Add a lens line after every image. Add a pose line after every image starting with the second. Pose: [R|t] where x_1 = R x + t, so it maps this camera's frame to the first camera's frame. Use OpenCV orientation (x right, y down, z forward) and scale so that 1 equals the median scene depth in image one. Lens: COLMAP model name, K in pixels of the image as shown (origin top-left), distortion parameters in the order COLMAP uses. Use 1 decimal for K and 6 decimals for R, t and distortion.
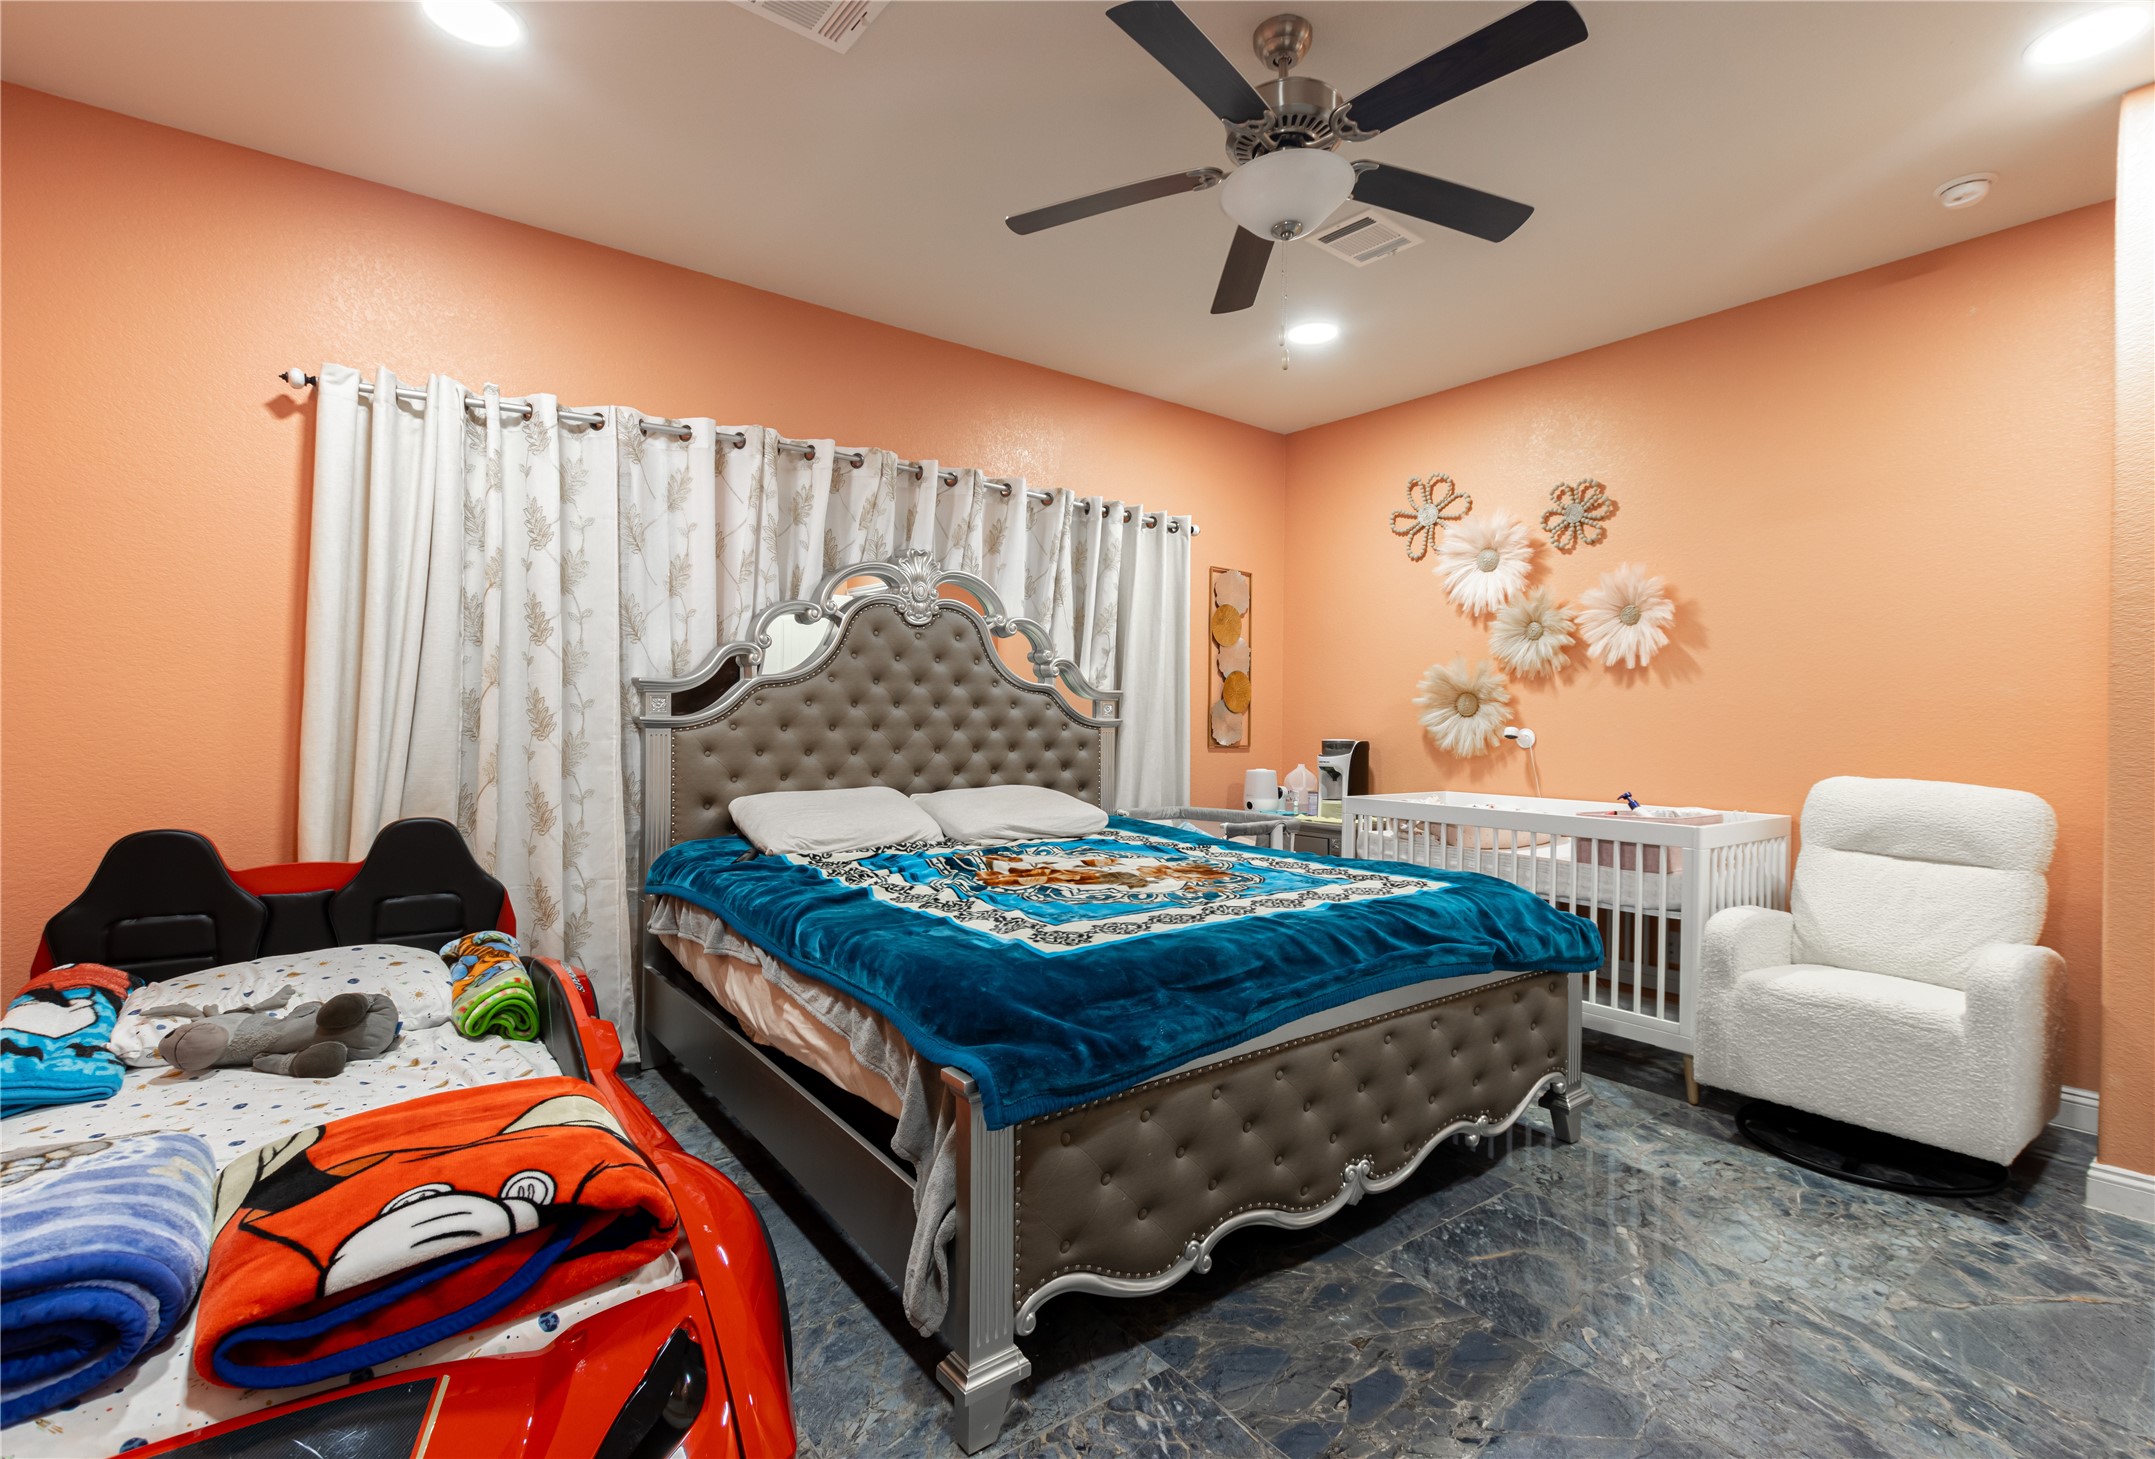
lens RADIAL K [[999.7, 0, 1077.5], [0, 999.7, 729.5], [0, 0, 1]] dist [-0.001506, -0.000403]
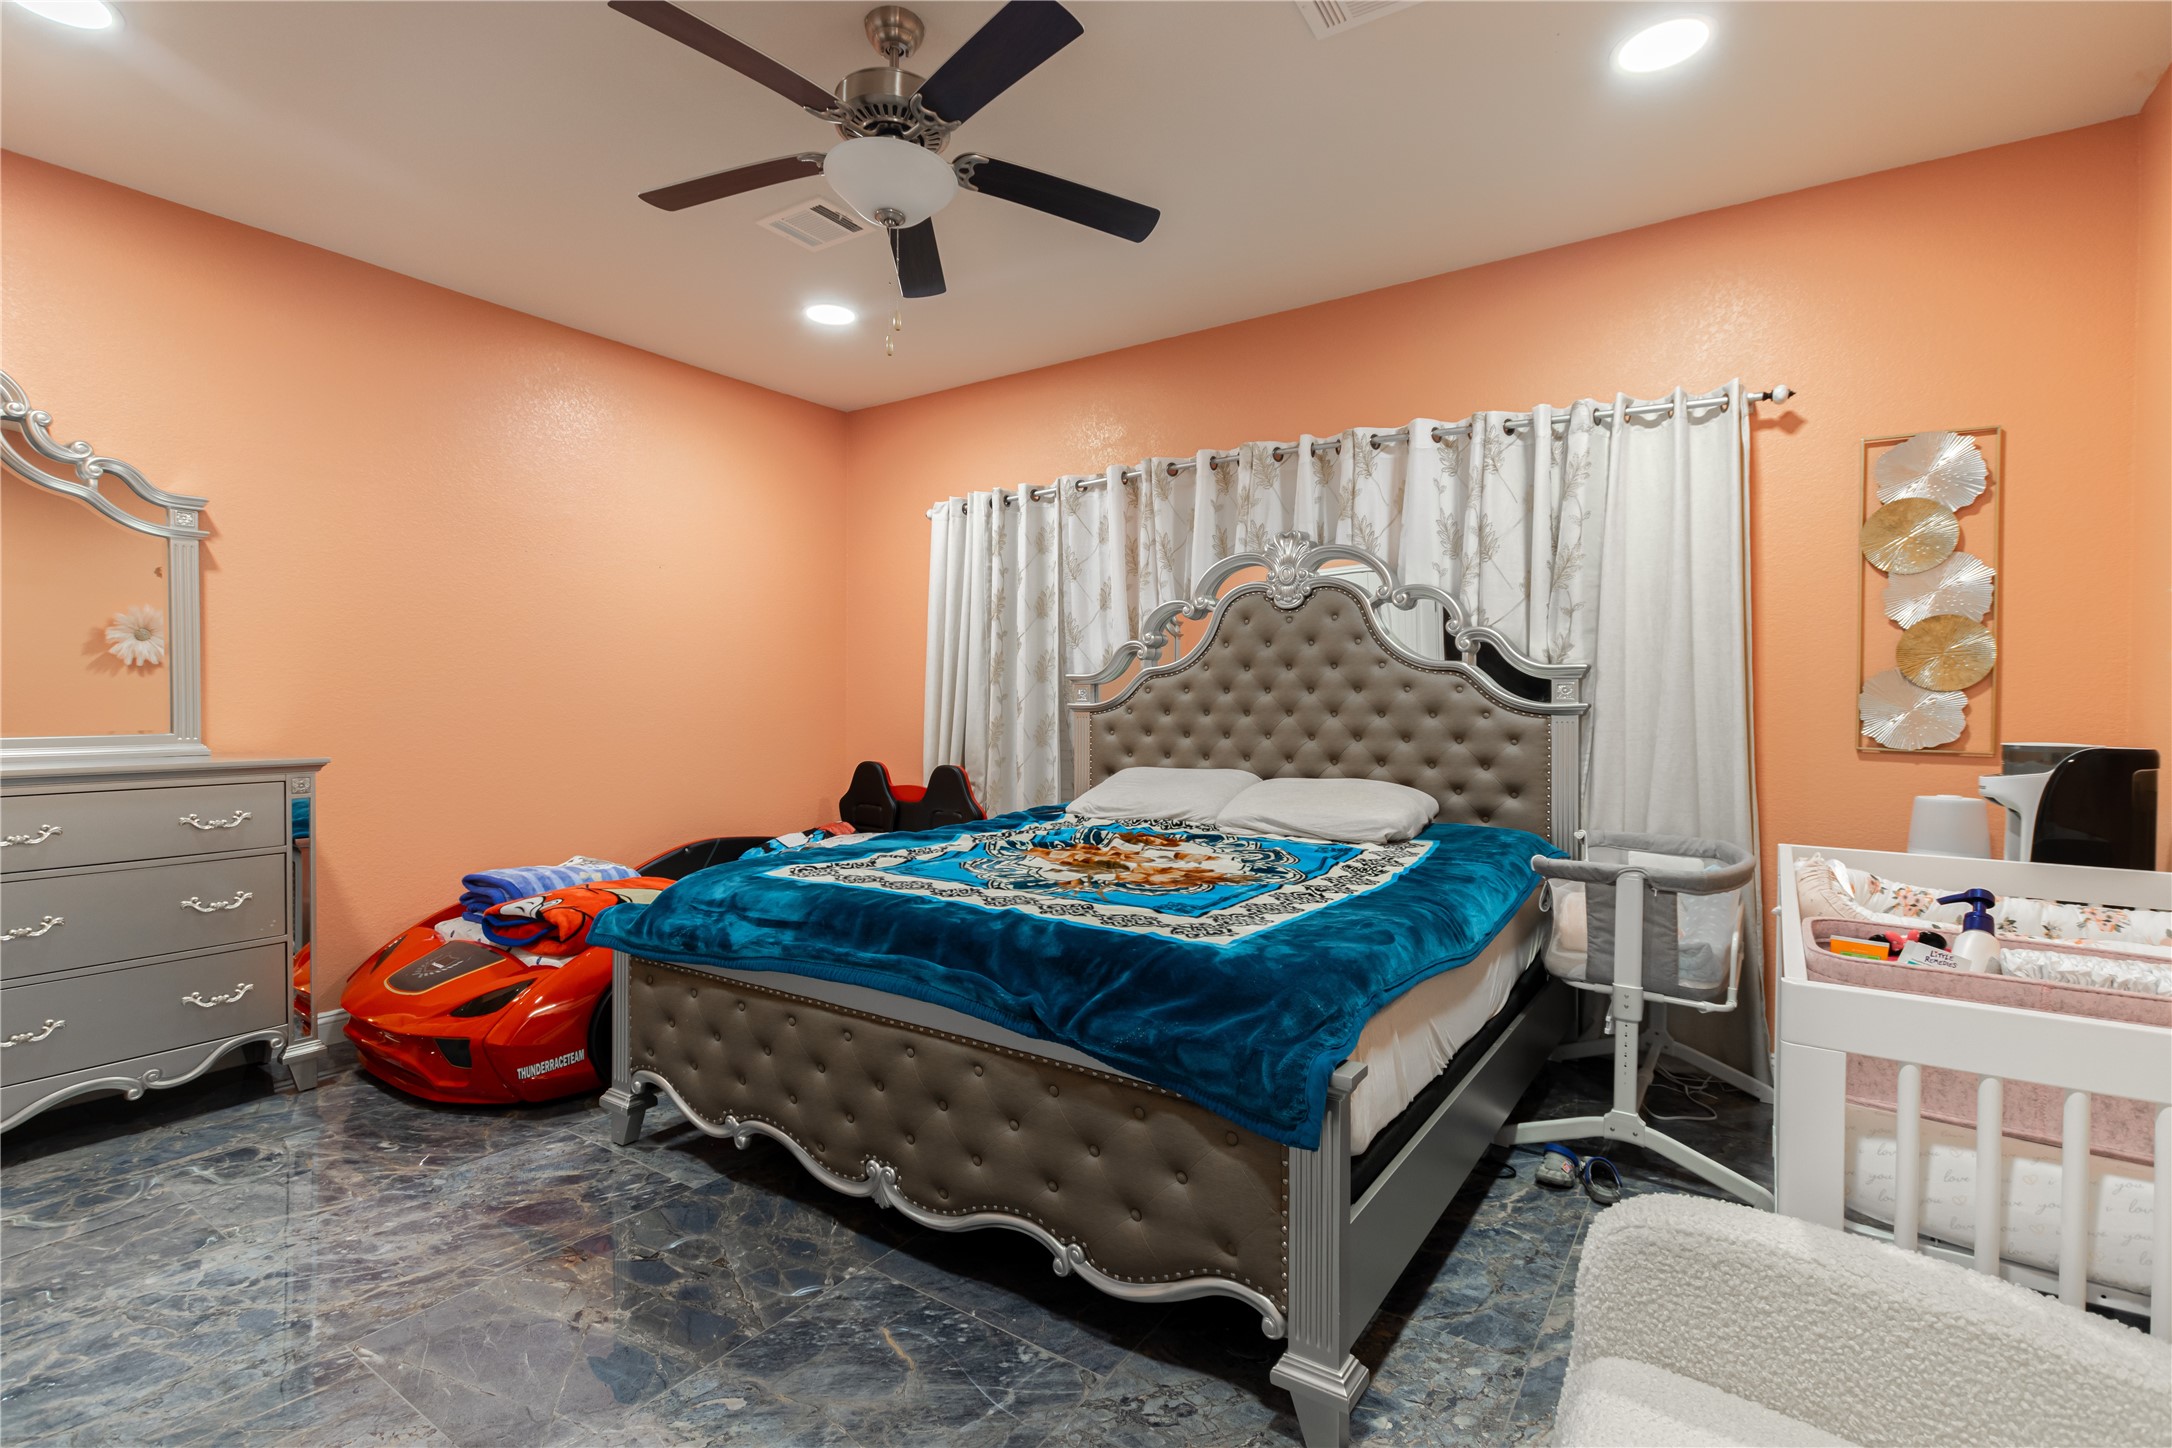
lens RADIAL K [[999.8, 0, 1074.1], [0, 999.8, 715.5], [0, 0, 1]] dist [0.001795, -0.000139]
pose [[0.307046, 0.004544, -0.951684, 0.782728], [-0.010599, 0.999943, 0.001355, 0.001228], [0.951636, 0.009671, 0.307077, 0.552534]]
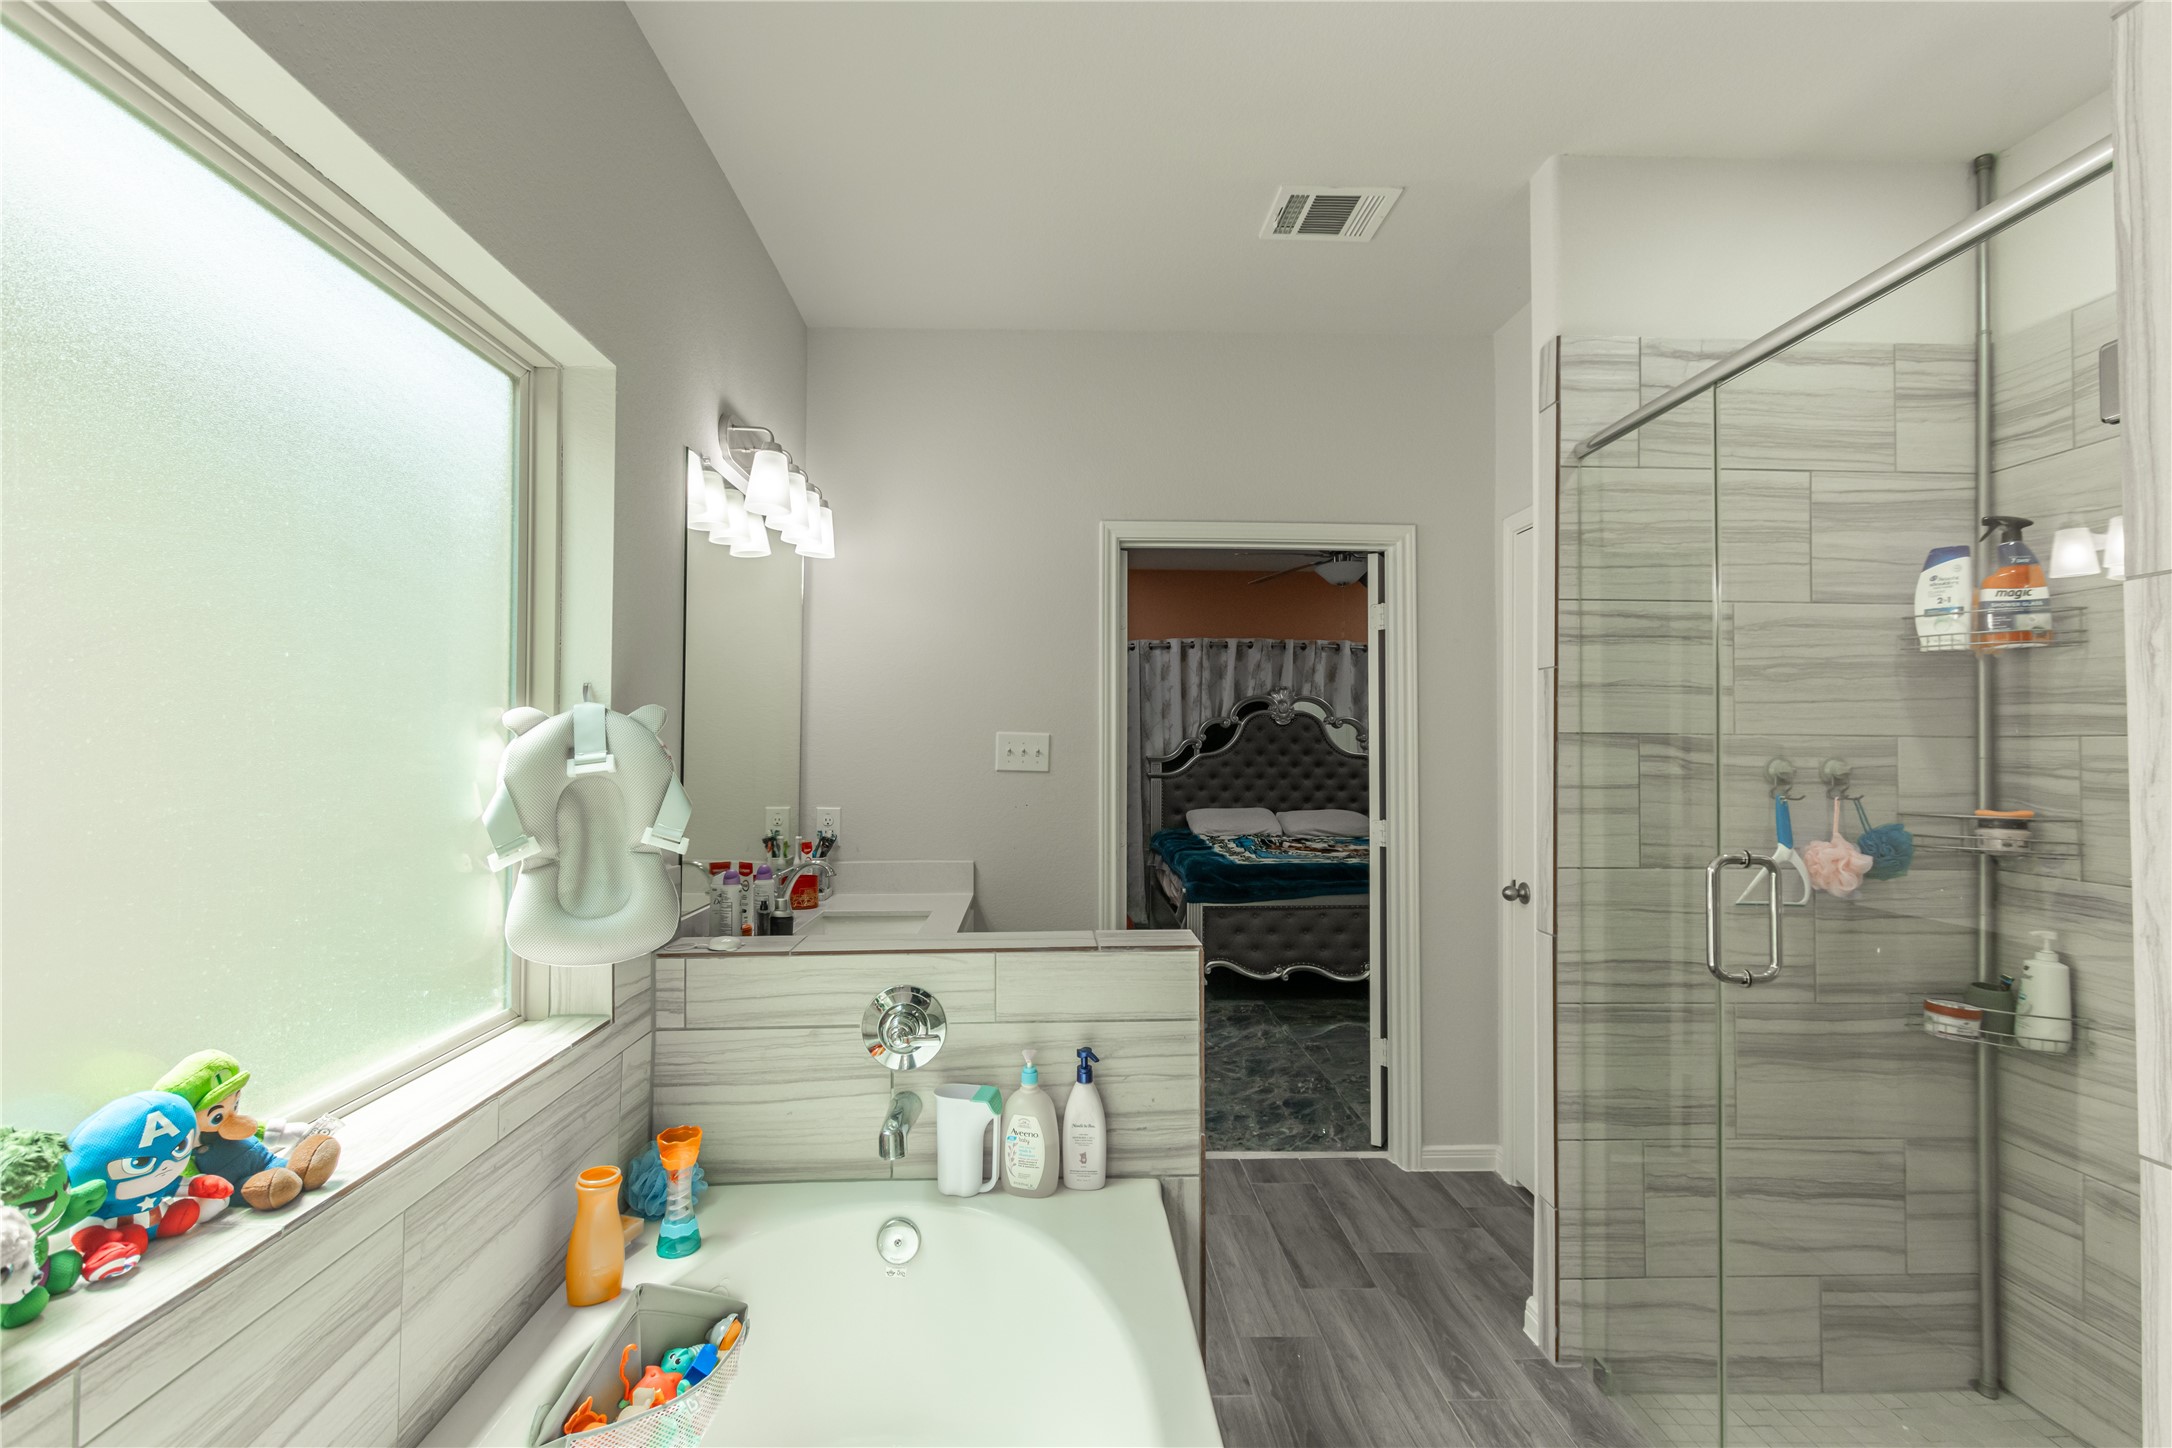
lens RADIAL K [[1000.3, 0, 1080.6], [0, 1000.3, 726.8], [0, 0, 1]] dist [-0.001971, -0.001473]
pose [[0.817856, -0.017453, -0.575158, 0.703110], [-0.001492, 0.999472, -0.032449, -0.041668], [0.575421, 0.027397, 0.817398, -0.898868]]
